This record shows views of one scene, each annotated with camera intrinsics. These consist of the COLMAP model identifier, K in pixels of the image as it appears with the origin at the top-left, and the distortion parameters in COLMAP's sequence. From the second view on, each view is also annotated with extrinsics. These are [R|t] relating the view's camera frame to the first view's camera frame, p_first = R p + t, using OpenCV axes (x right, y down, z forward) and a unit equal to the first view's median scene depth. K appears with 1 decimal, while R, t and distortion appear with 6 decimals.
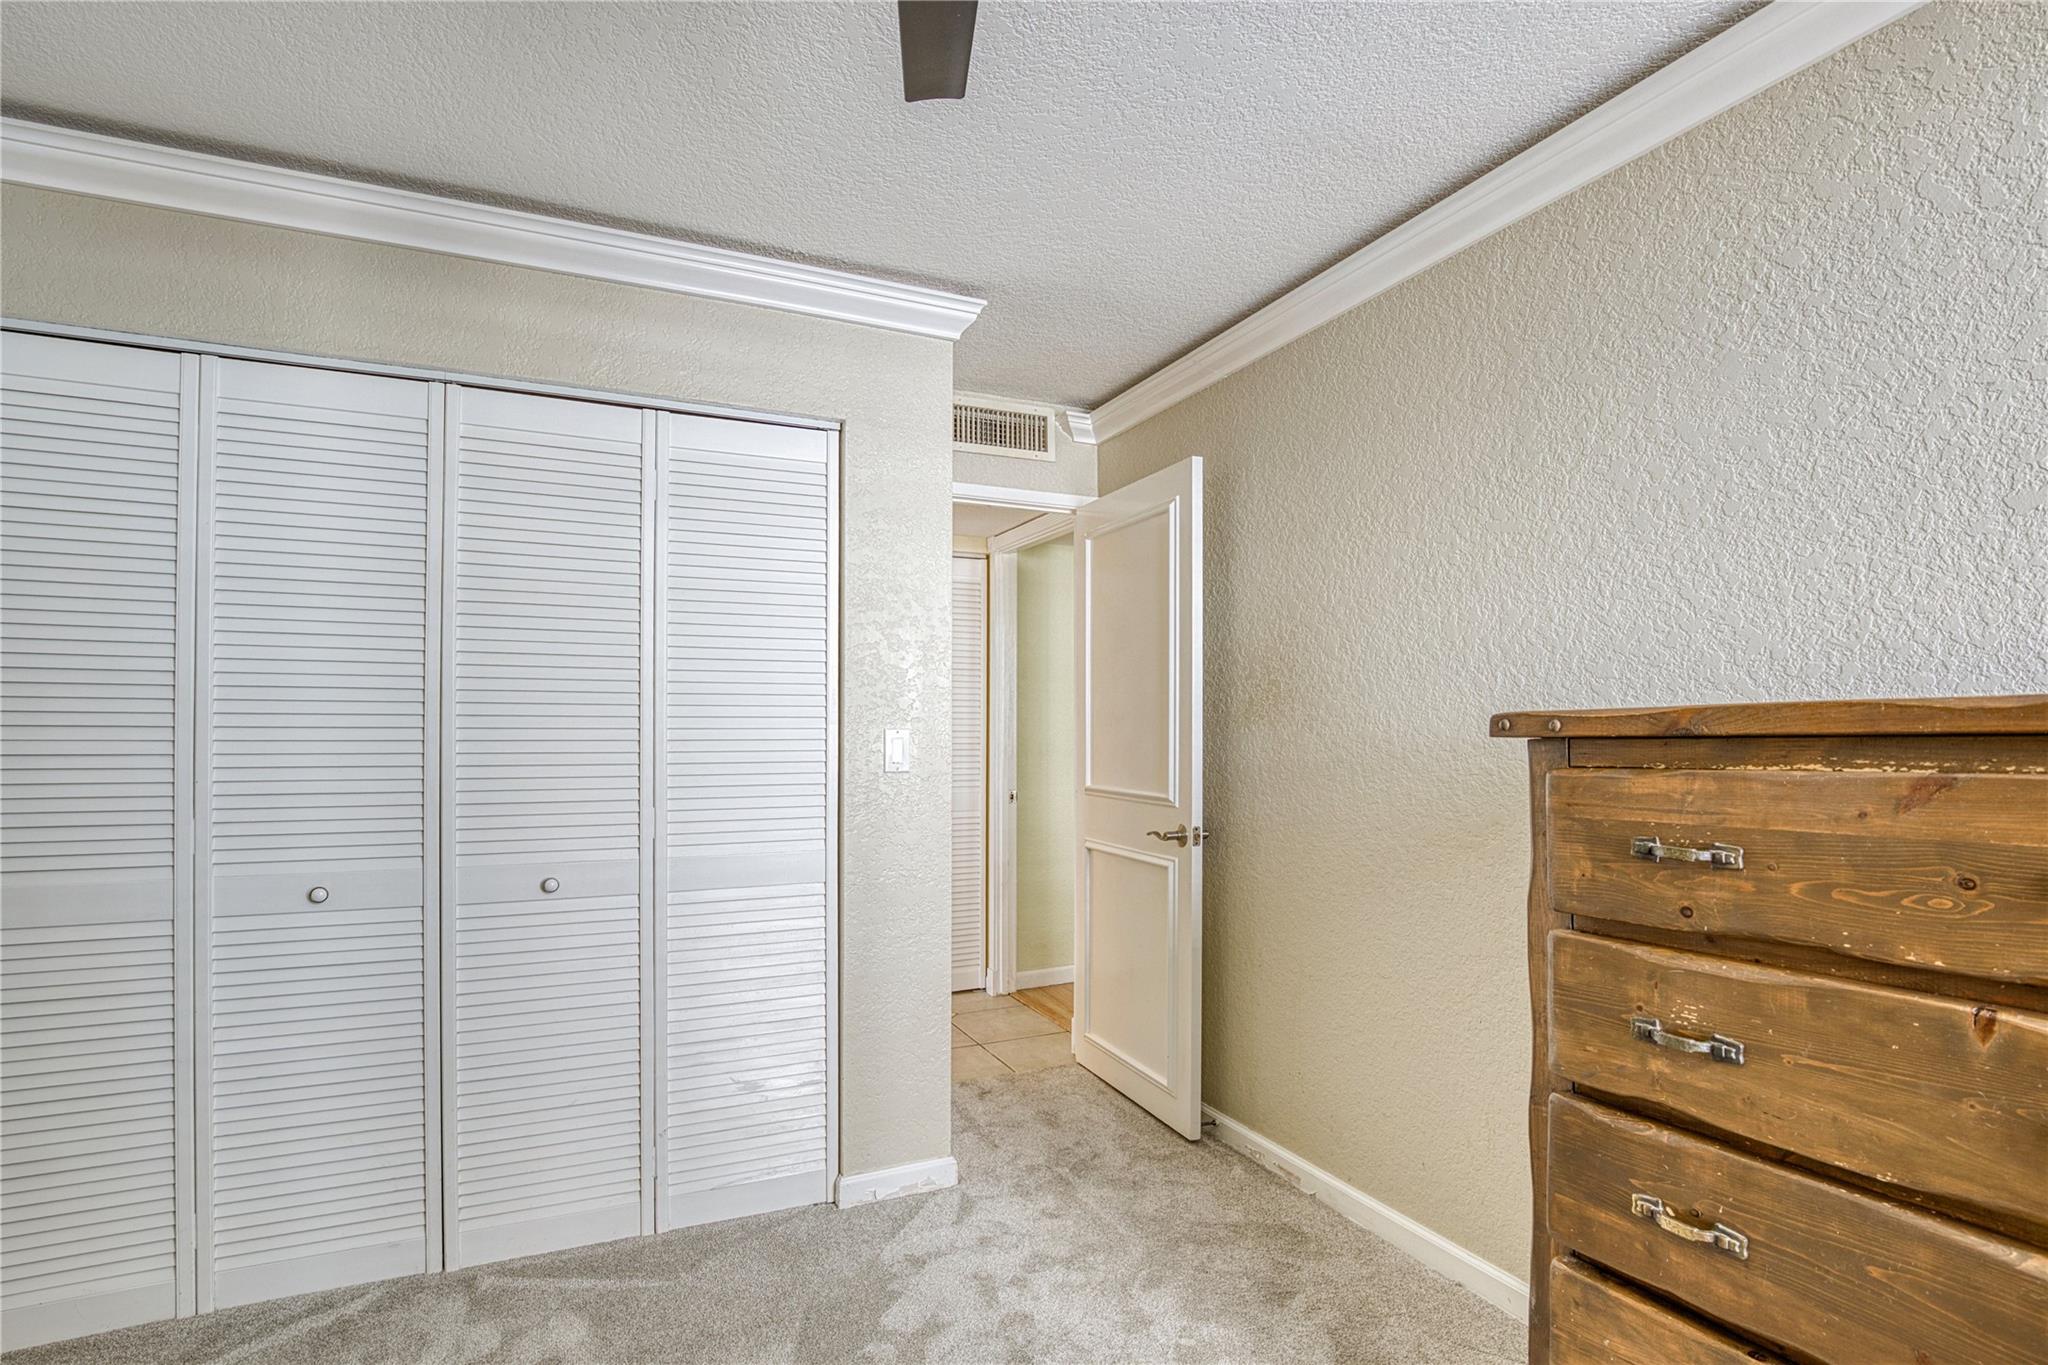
lens RADIAL K [[965.7, 0, 1034.1], [0, 965.7, 720.0], [0, 0, 1]] dist [-0.029397, 0.003097]
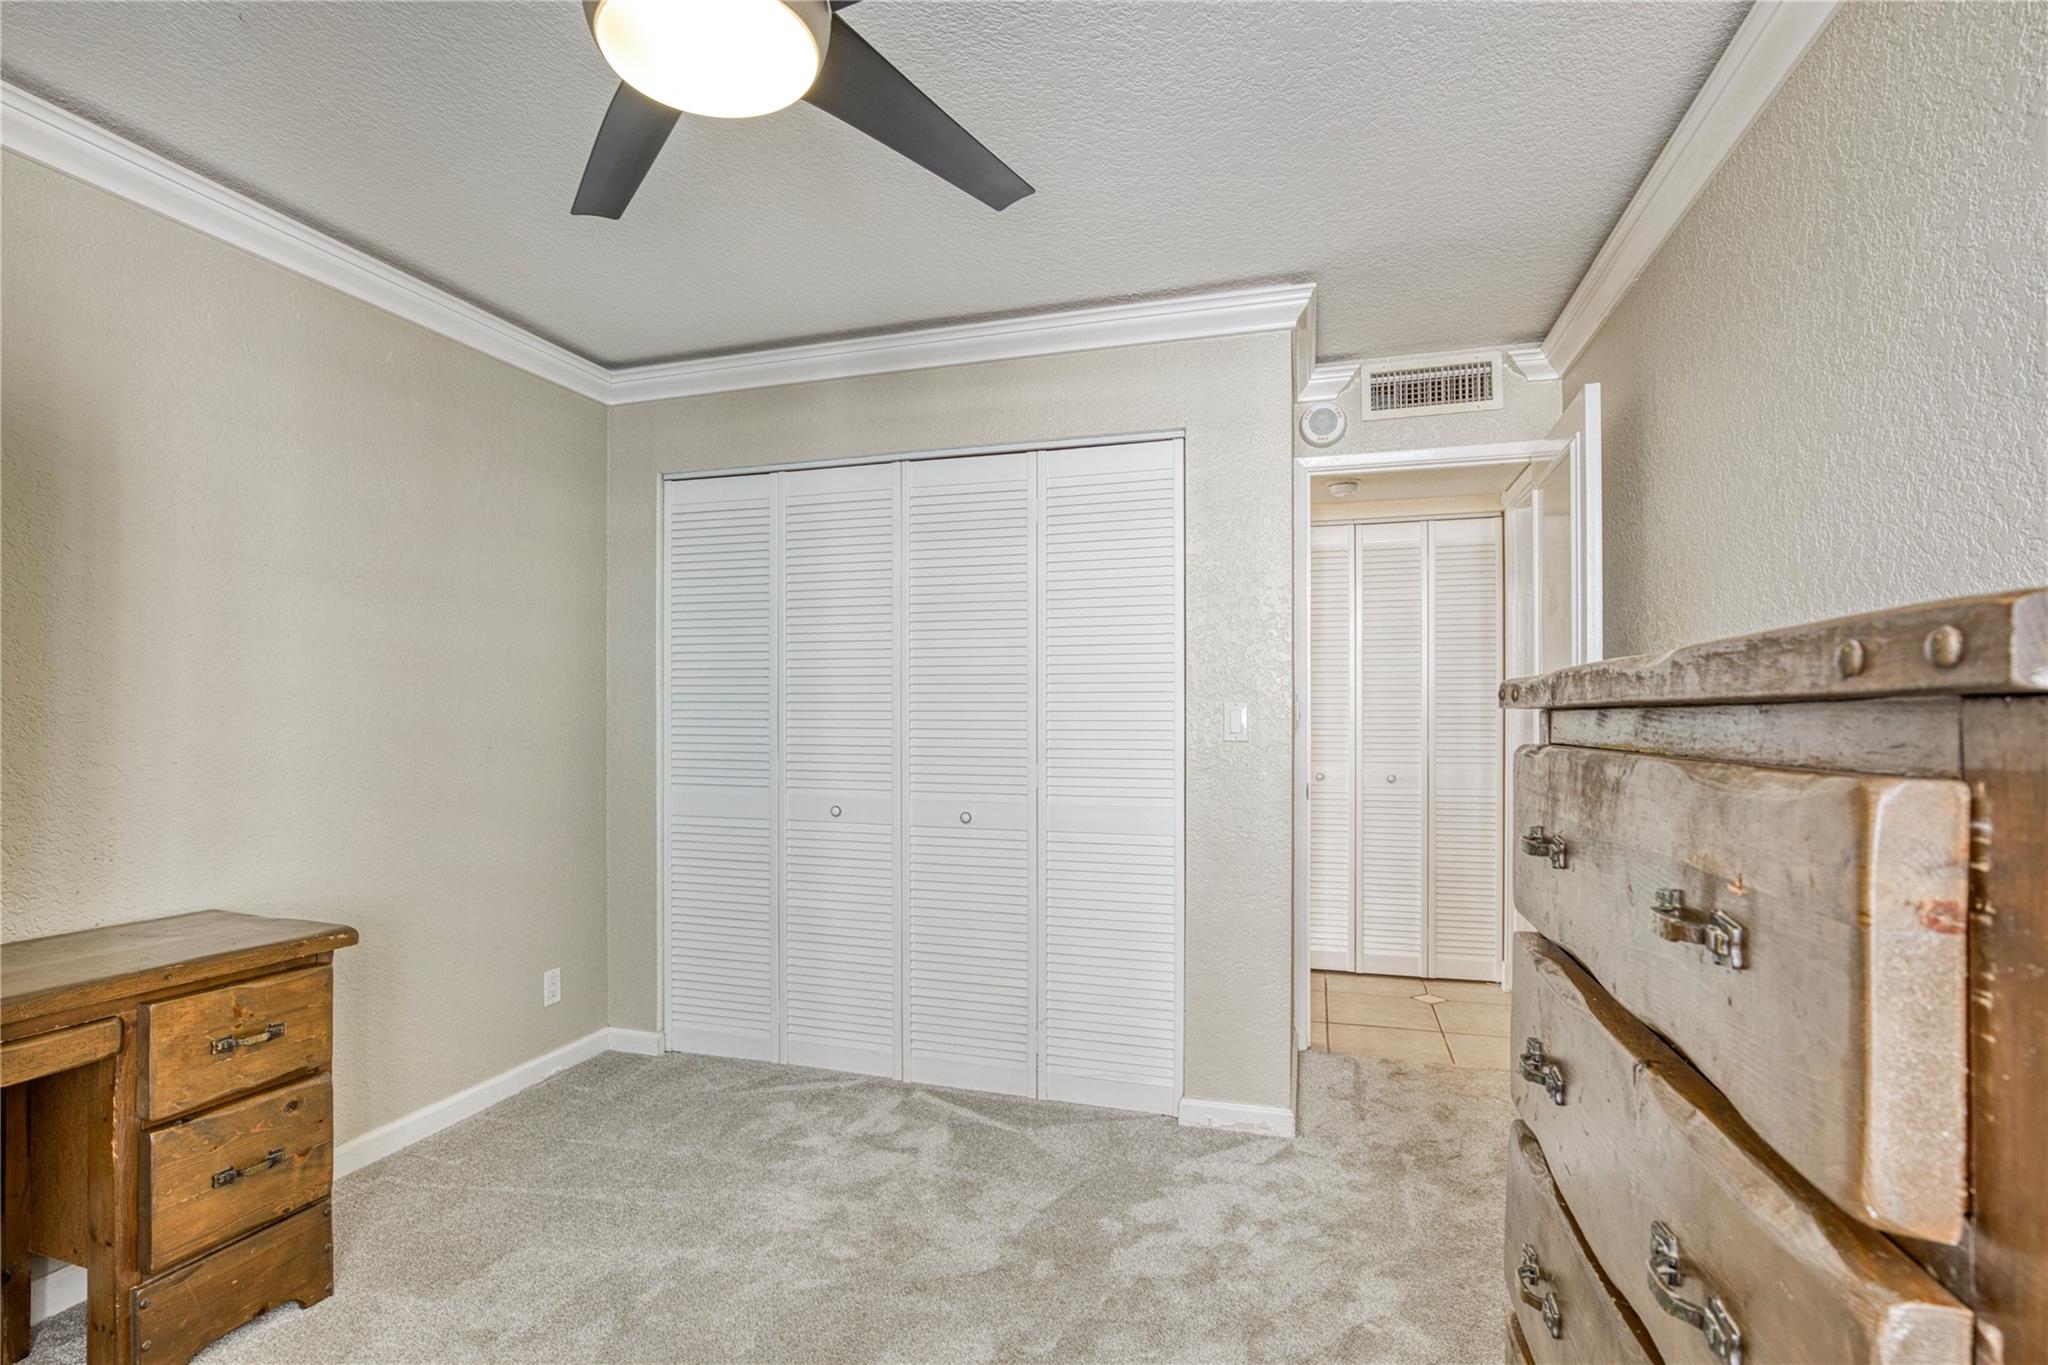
lens RADIAL K [[965.7, 0, 1033.5], [0, 965.7, 697.6], [0, 0, 1]] dist [-0.029397, 0.003097]
pose [[0.750493, -0.006663, -0.660845, 0.447987], [0.009555, 0.999954, 0.000769, 0.001982], [0.660809, -0.006891, 0.750522, 0.037116]]
